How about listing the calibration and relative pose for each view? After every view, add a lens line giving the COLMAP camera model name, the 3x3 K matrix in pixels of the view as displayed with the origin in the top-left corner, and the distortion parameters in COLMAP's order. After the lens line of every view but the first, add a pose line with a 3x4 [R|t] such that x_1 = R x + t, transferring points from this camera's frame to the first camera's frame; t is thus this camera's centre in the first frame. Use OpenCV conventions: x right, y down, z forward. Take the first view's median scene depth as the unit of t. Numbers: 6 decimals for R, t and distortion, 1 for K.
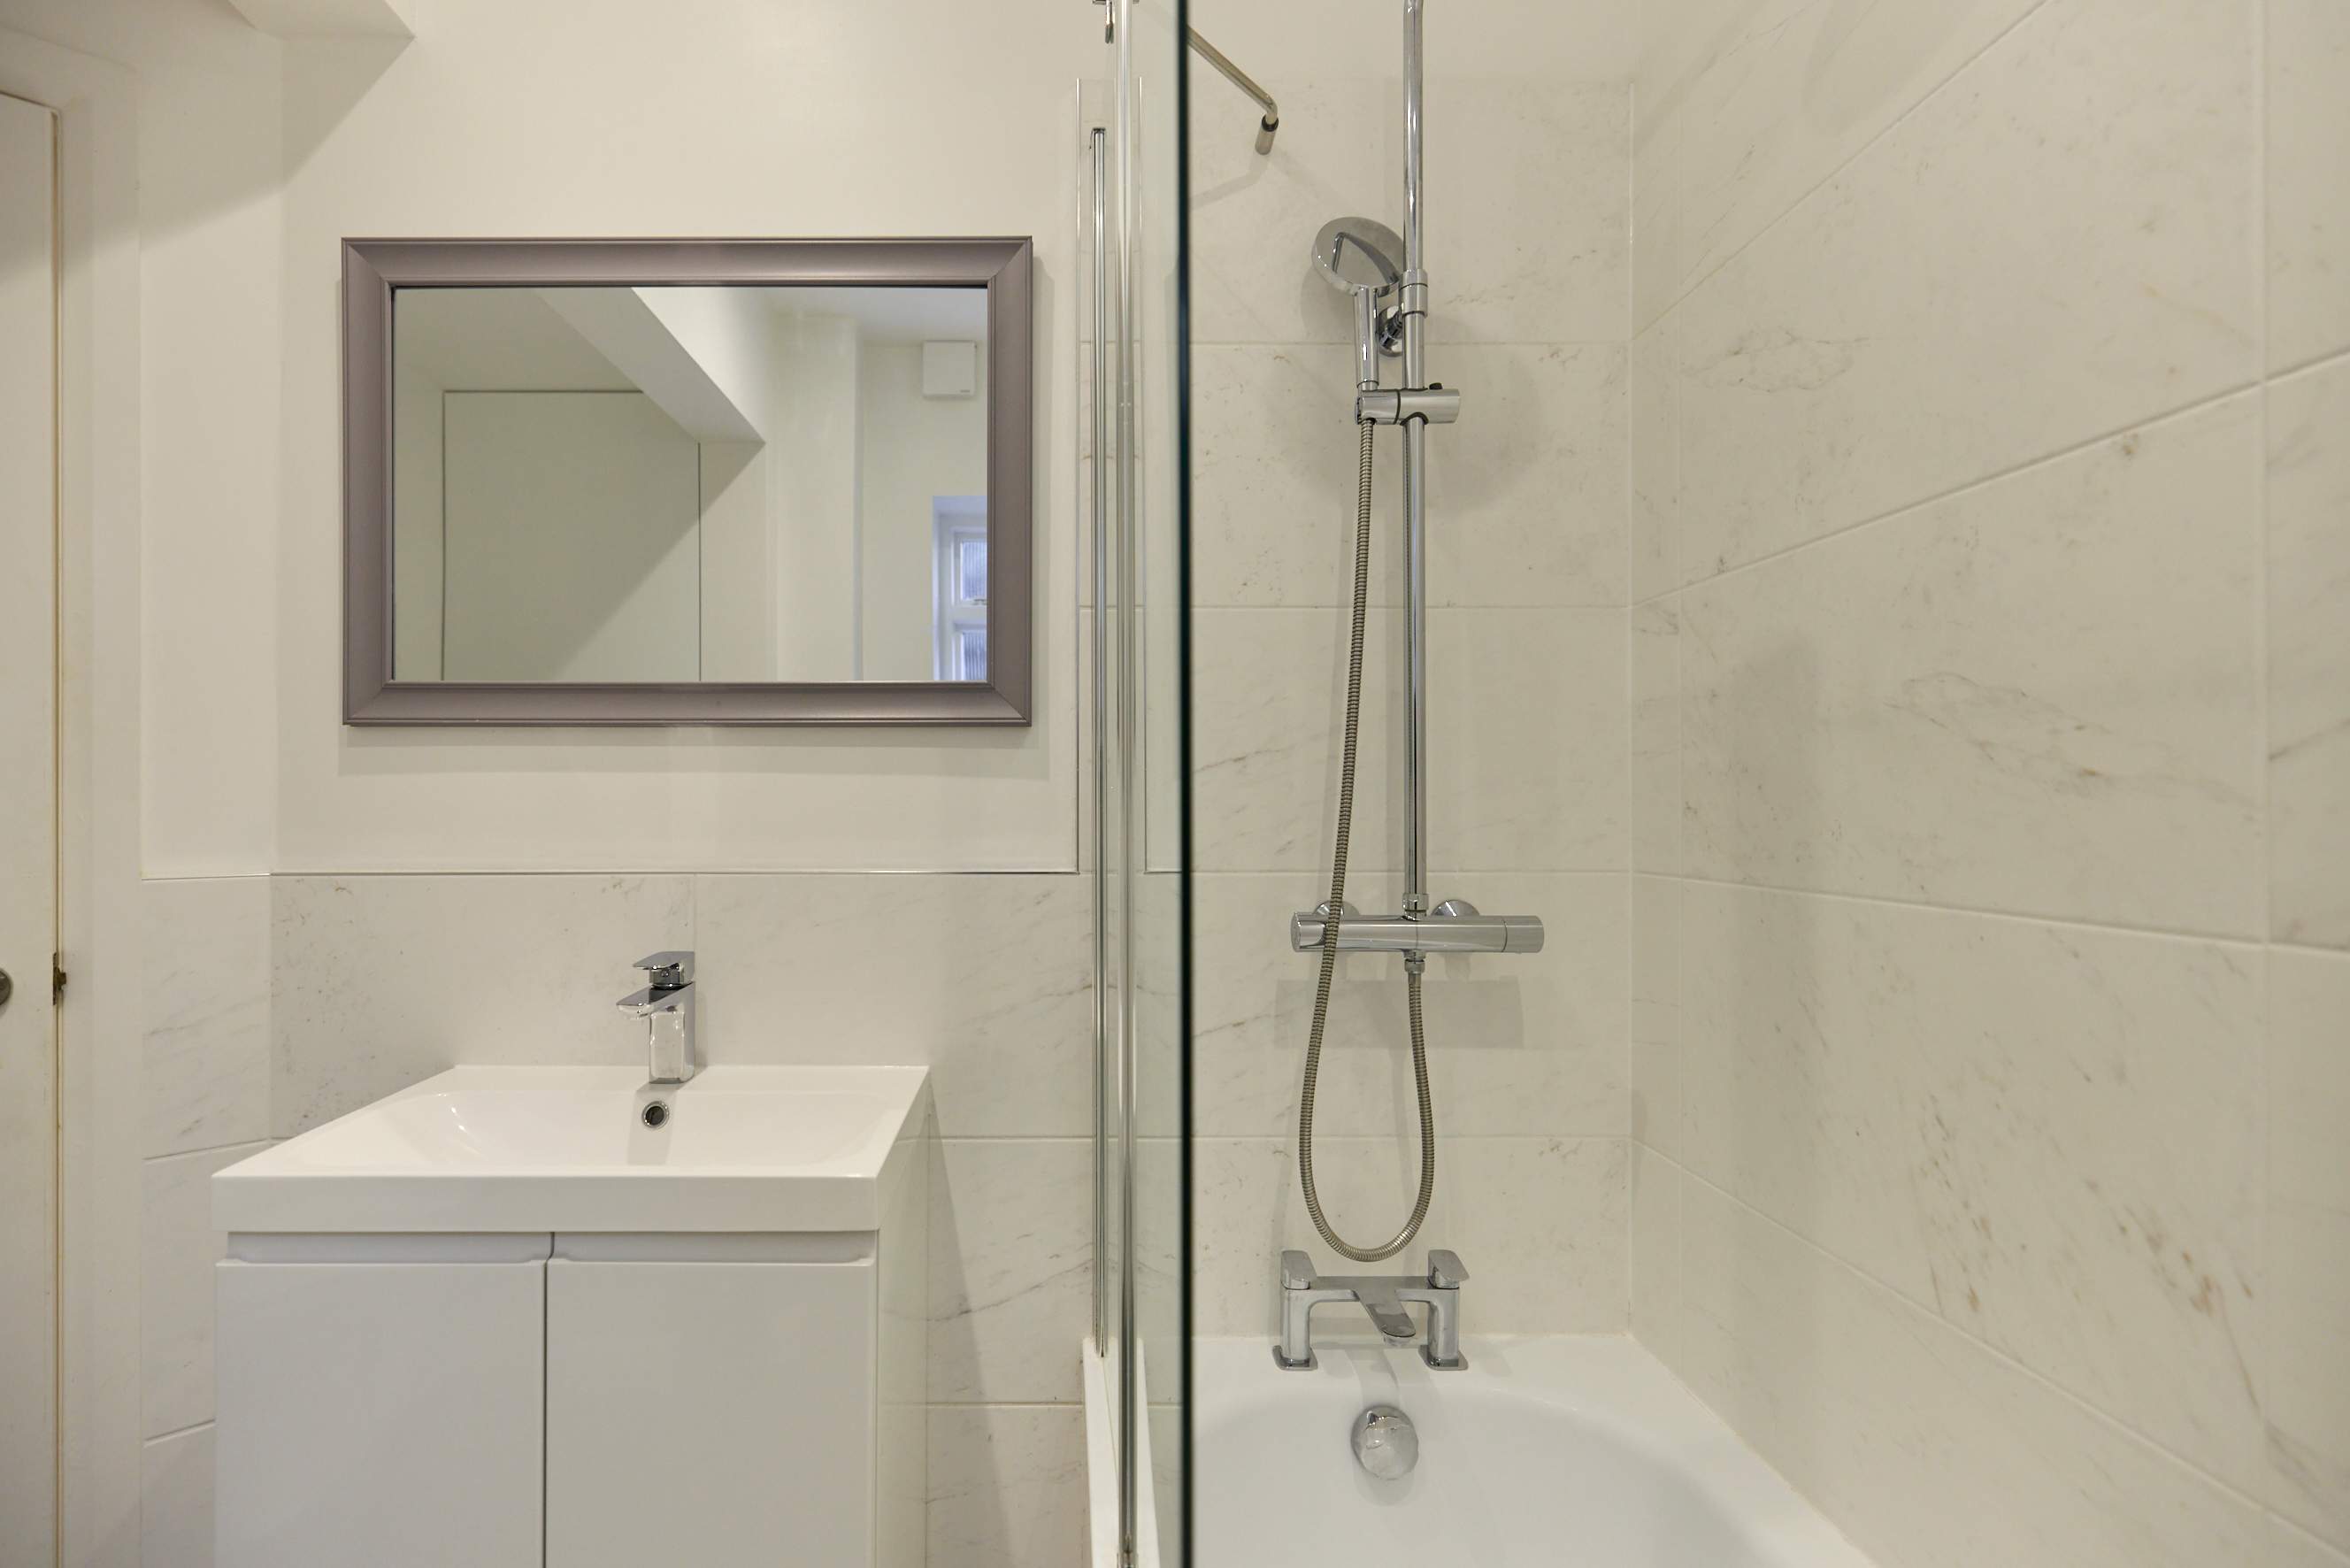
lens RADIAL K [[1045.9, 0, 1073.4], [0, 1045.9, 804.9], [0, 0, 1]] dist [0.002948, -0.000261]
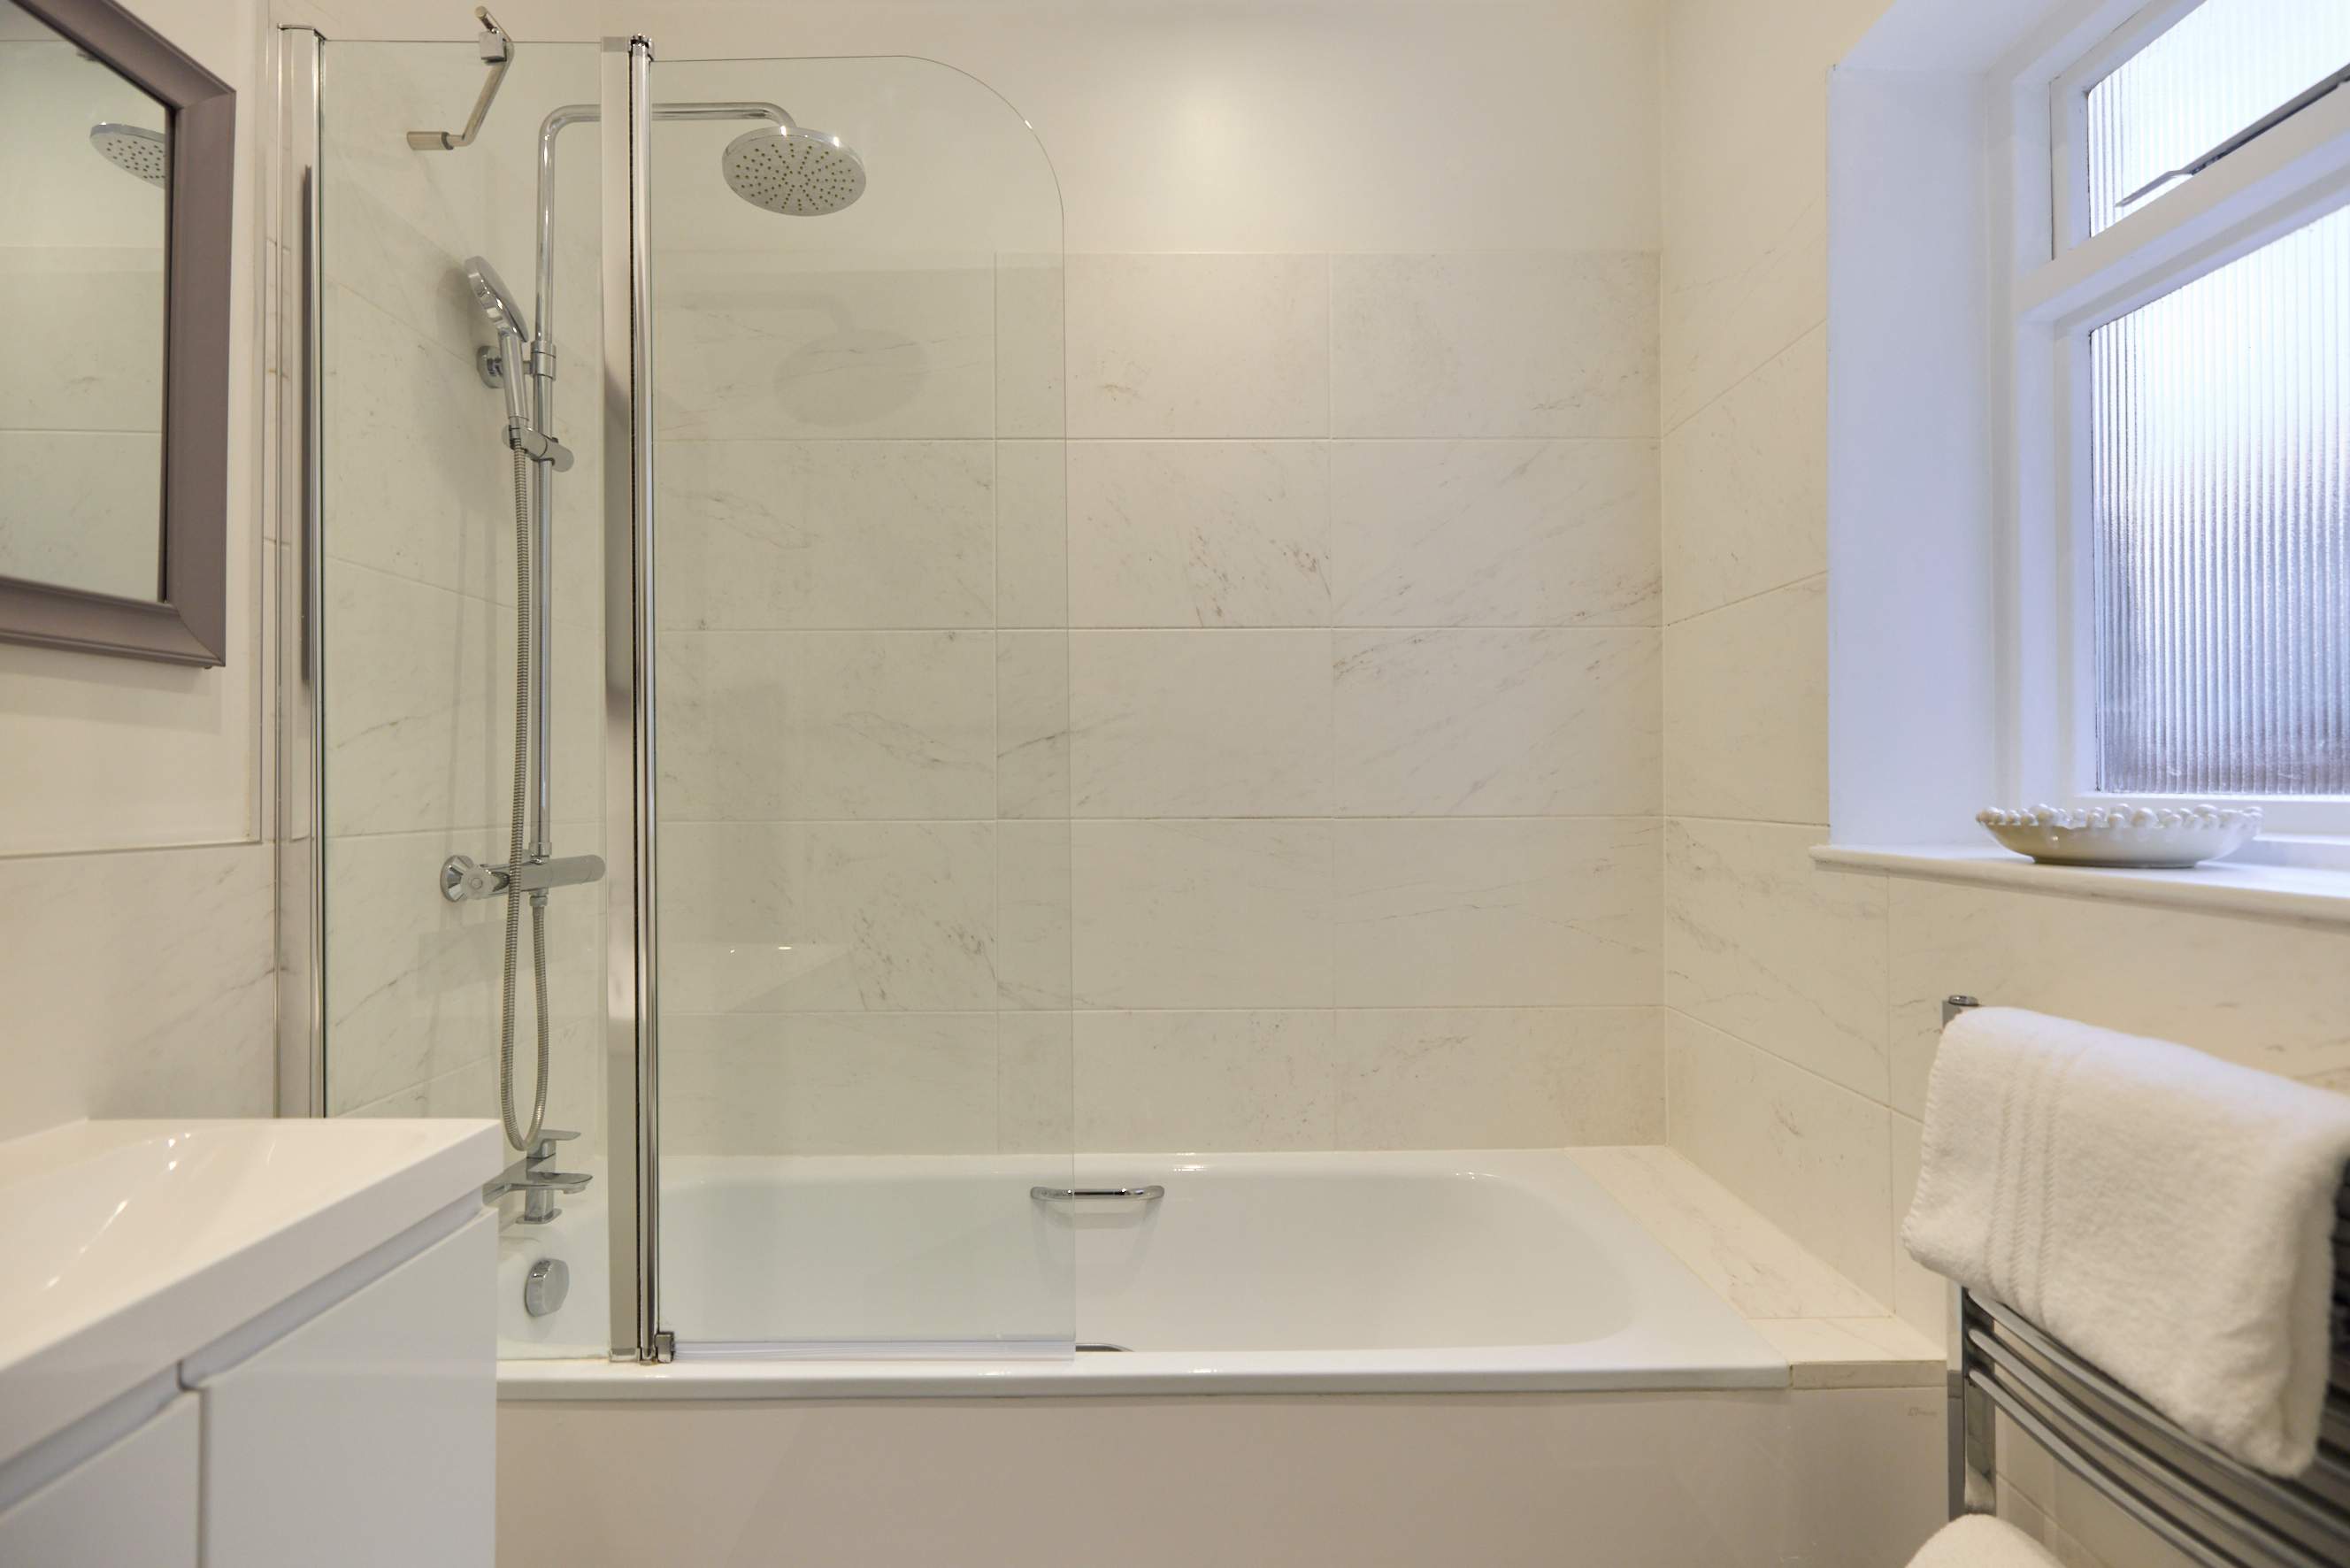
lens RADIAL K [[1054.5, 0, 1168.3], [0, 1054.5, 773.9], [0, 0, 1]] dist [0.003228, -0.002229]
pose [[0.002782, 0.014129, 0.999896, -0.881532], [0.002644, 0.999897, -0.014136, 0.022574], [-0.999993, 0.002683, 0.002744, 0.245804]]
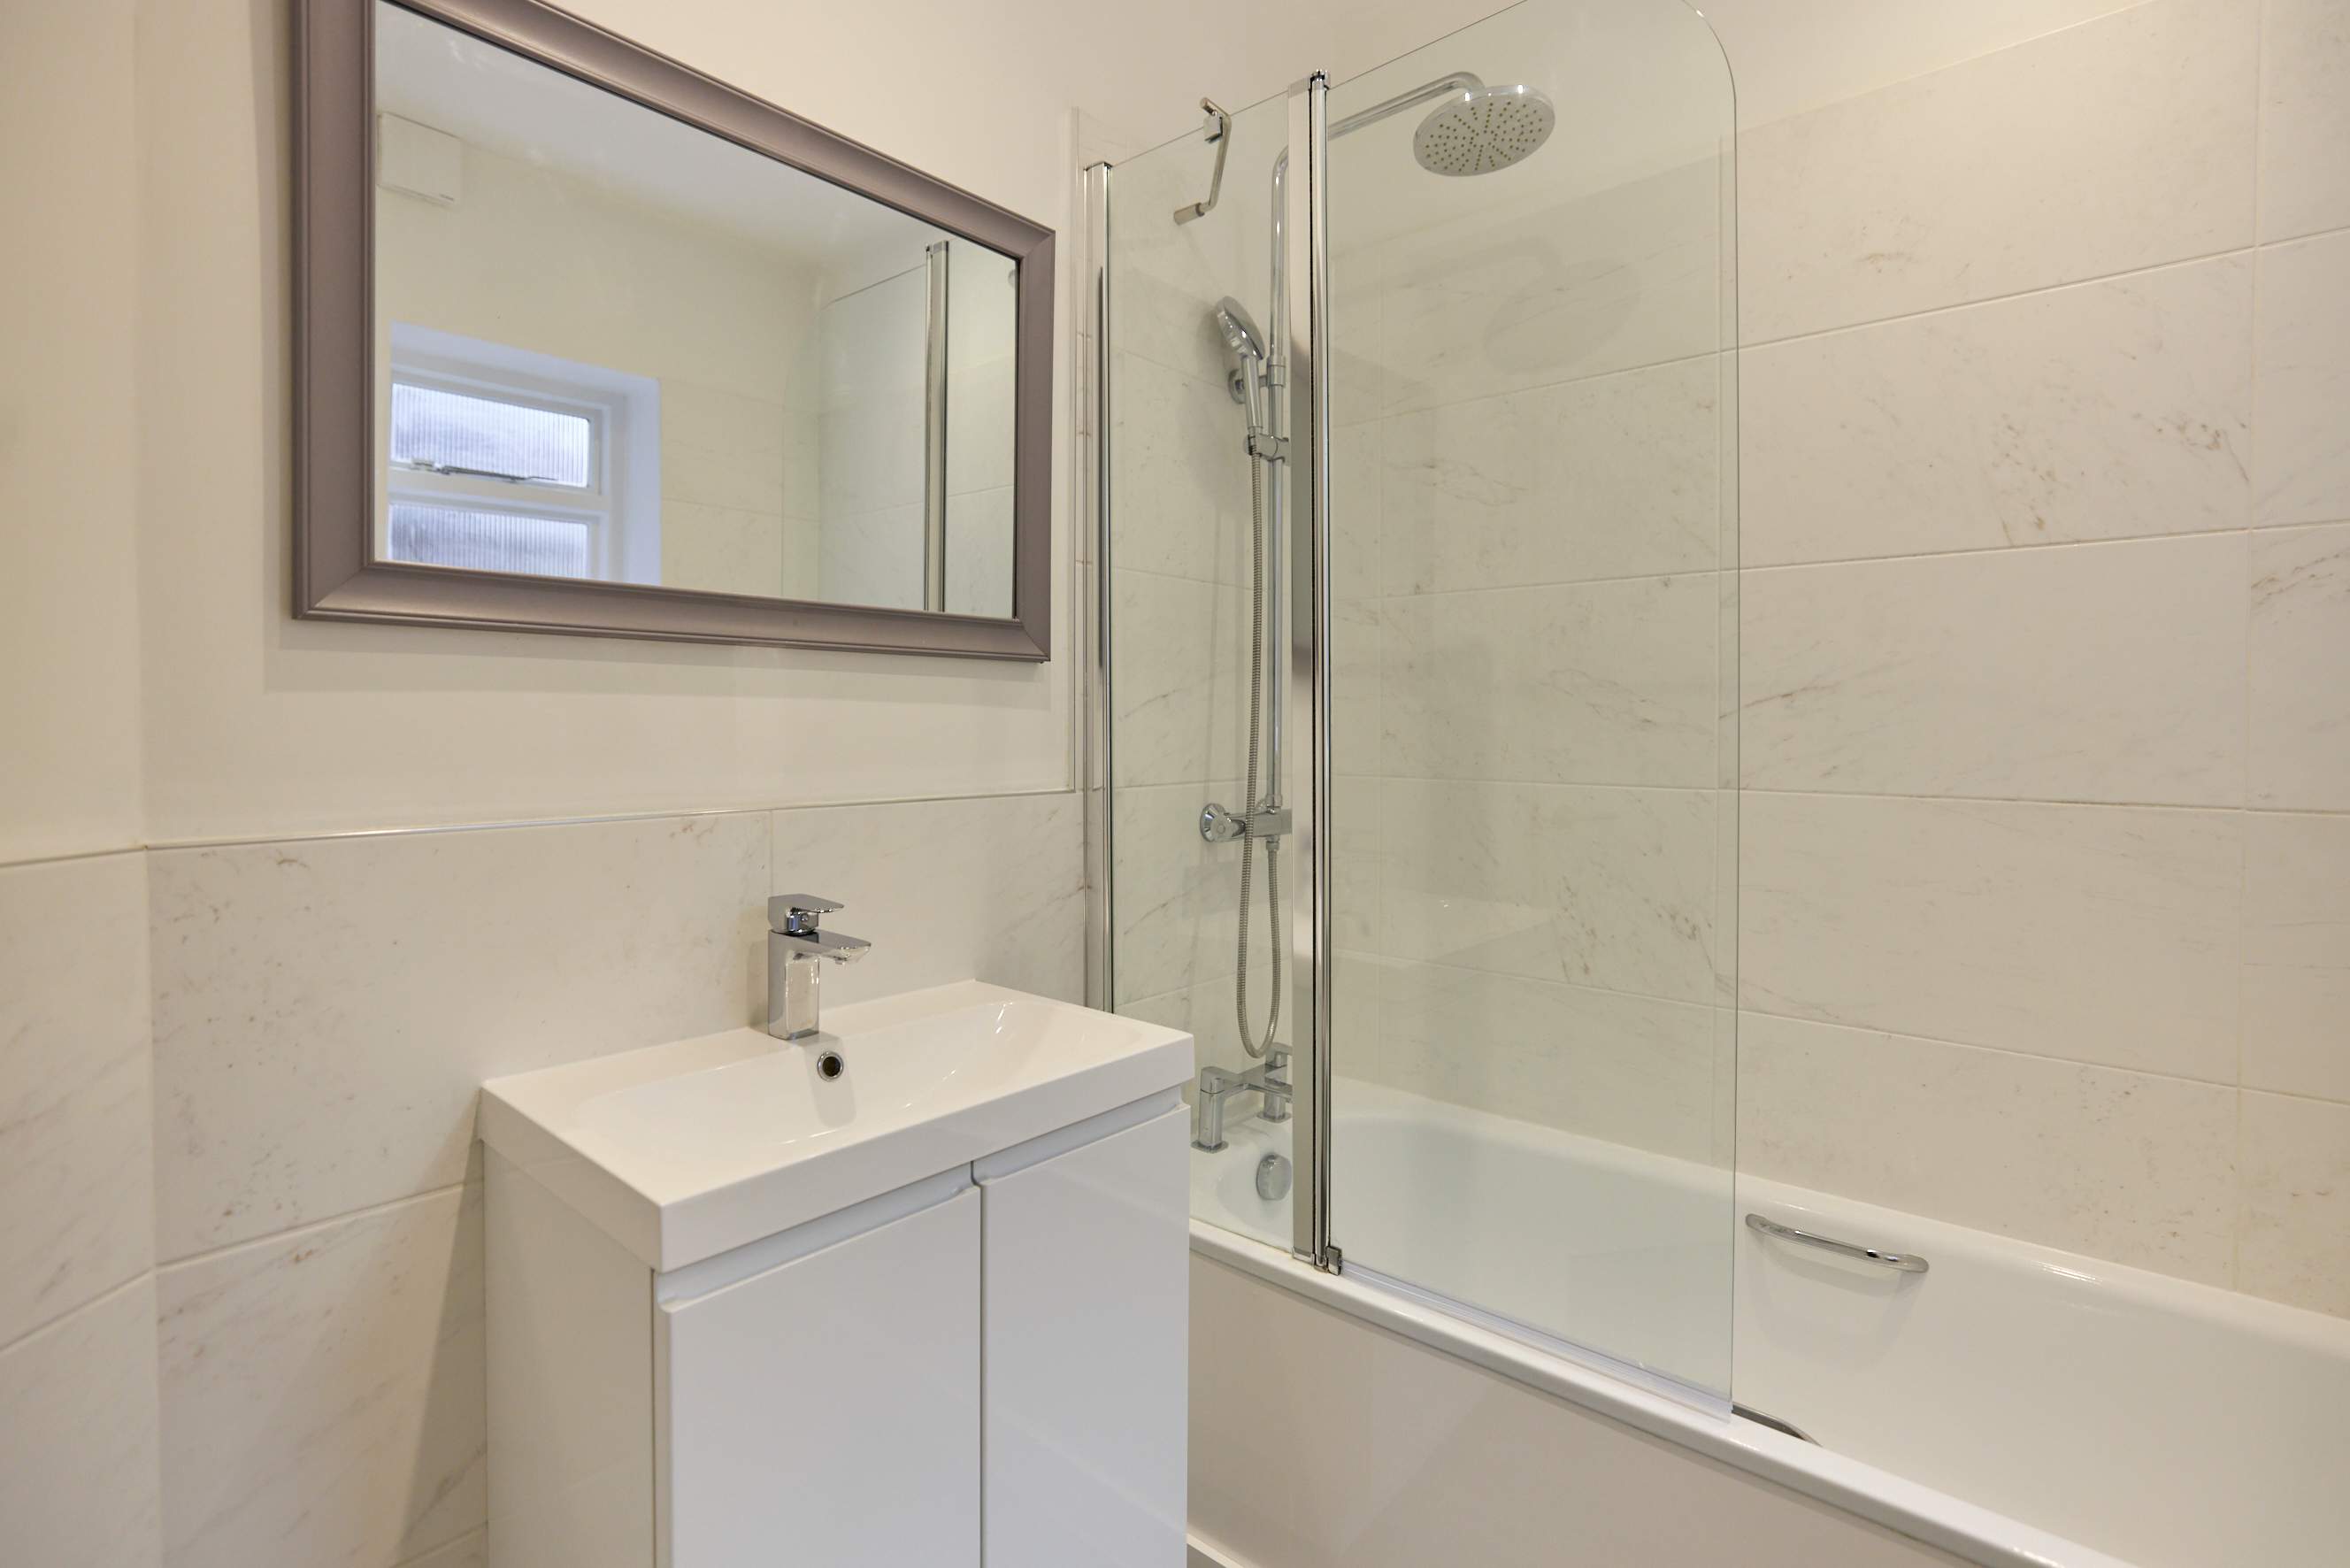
lens RADIAL K [[1106.8, 0, 1175.6], [0, 1106.8, 740.2], [0, 0, 1]] dist [-0.034516, 0.014264]
pose [[0.655344, -0.008333, 0.755284, -0.856089], [-0.005739, 0.999855, 0.016011, -0.011906], [-0.755309, -0.014827, 0.655202, 0.115527]]
